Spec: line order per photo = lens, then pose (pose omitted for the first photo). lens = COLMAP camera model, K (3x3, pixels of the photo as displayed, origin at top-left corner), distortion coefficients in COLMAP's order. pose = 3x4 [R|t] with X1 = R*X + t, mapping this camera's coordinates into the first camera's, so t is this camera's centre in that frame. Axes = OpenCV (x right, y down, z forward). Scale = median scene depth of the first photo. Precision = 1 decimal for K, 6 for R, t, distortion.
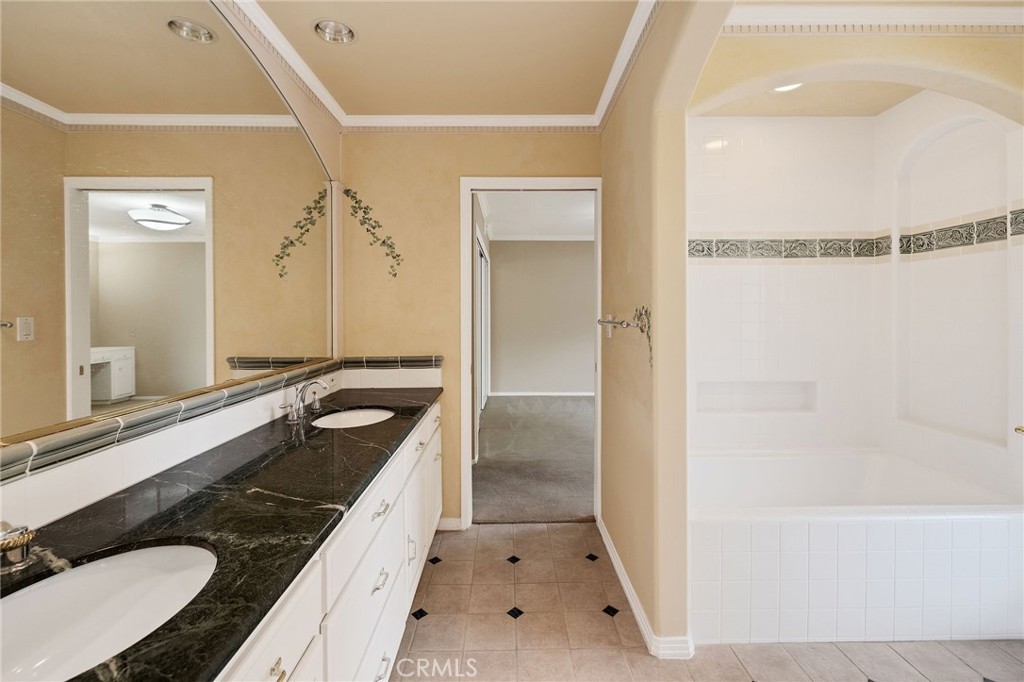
lens RADIAL K [[432.5, 0, 512.4], [0, 432.5, 312.3], [0, 0, 1]] dist [0.002297, 0.000821]
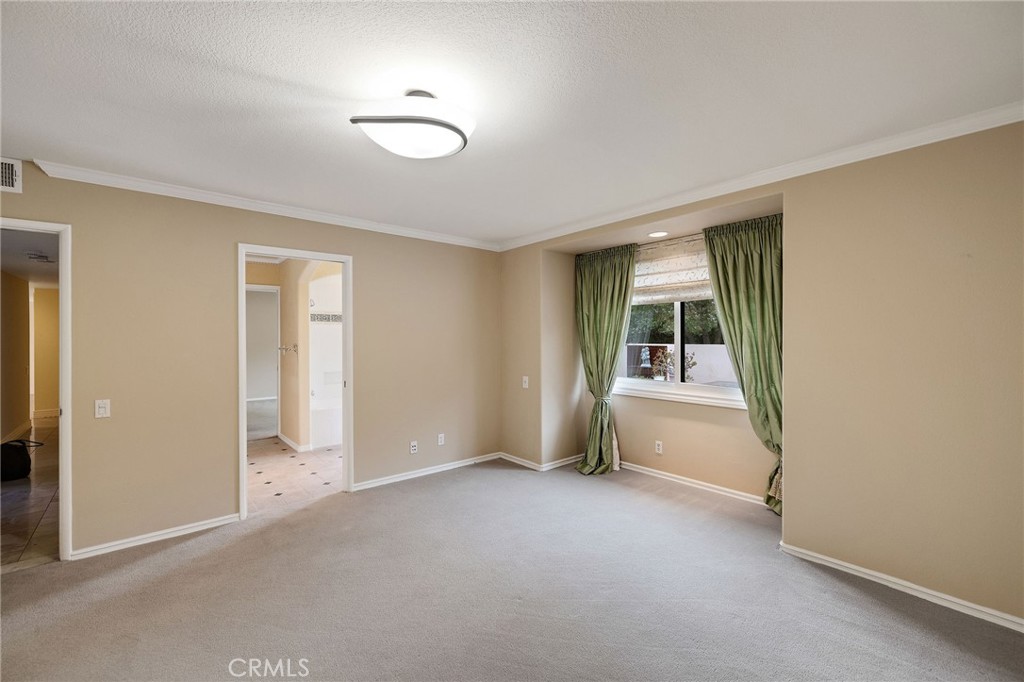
lens RADIAL K [[432.5, 0, 514.8], [0, 432.5, 336.3], [0, 0, 1]] dist [0.002297, 0.000821]
pose [[0.765420, -0.002068, 0.643528, -0.343130], [0.003125, 0.999995, -0.000504, -0.041310], [-0.643524, 0.002397, 0.765423, -1.678173]]
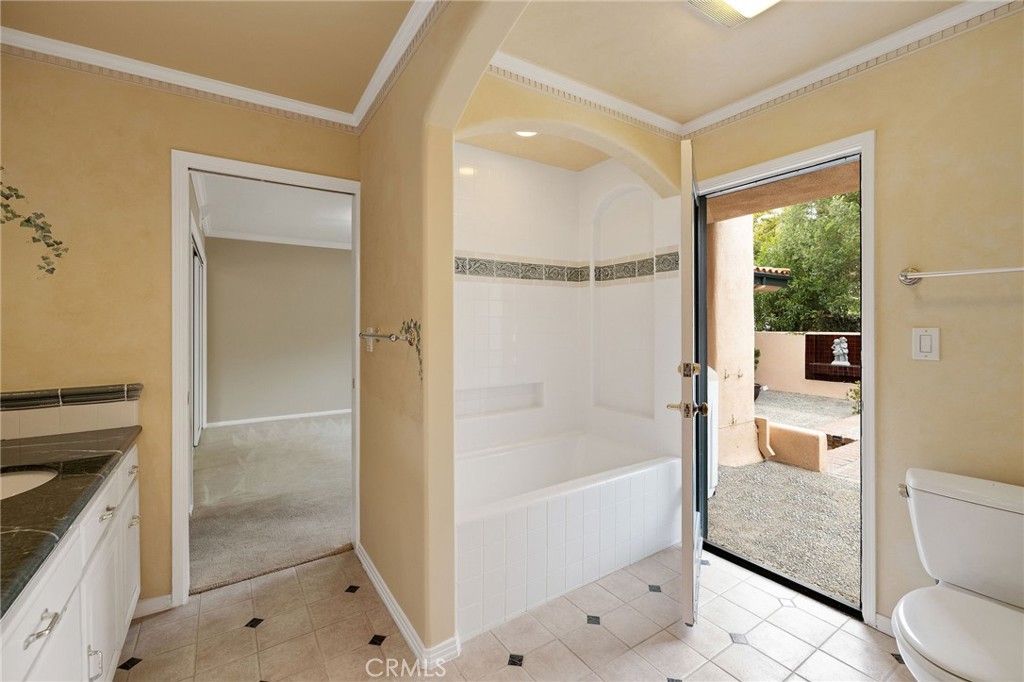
lens RADIAL K [[432.5, 0, 504.0], [0, 432.5, 323.3], [0, 0, 1]] dist [0.002297, 0.000821]
pose [[0.845547, 0.002436, 0.533895, -0.035803], [-0.000803, 0.999994, -0.003291, -0.000983], [-0.533900, 0.002354, 0.845544, 0.037201]]
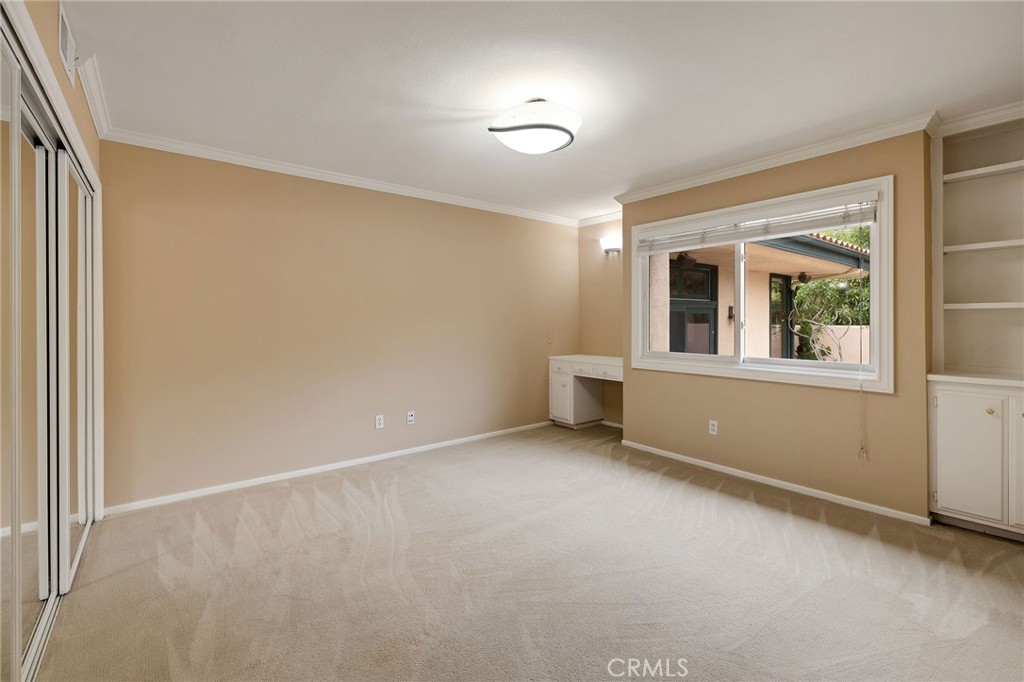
lens RADIAL K [[432.5, 0, 505.5], [0, 432.5, 318.4], [0, 0, 1]] dist [0.002297, 0.000821]
pose [[0.786311, -0.002059, 0.617828, -0.013853], [0.000725, 0.999997, 0.002409, 0.011947], [-0.617831, -0.001447, 0.786310, 1.214237]]
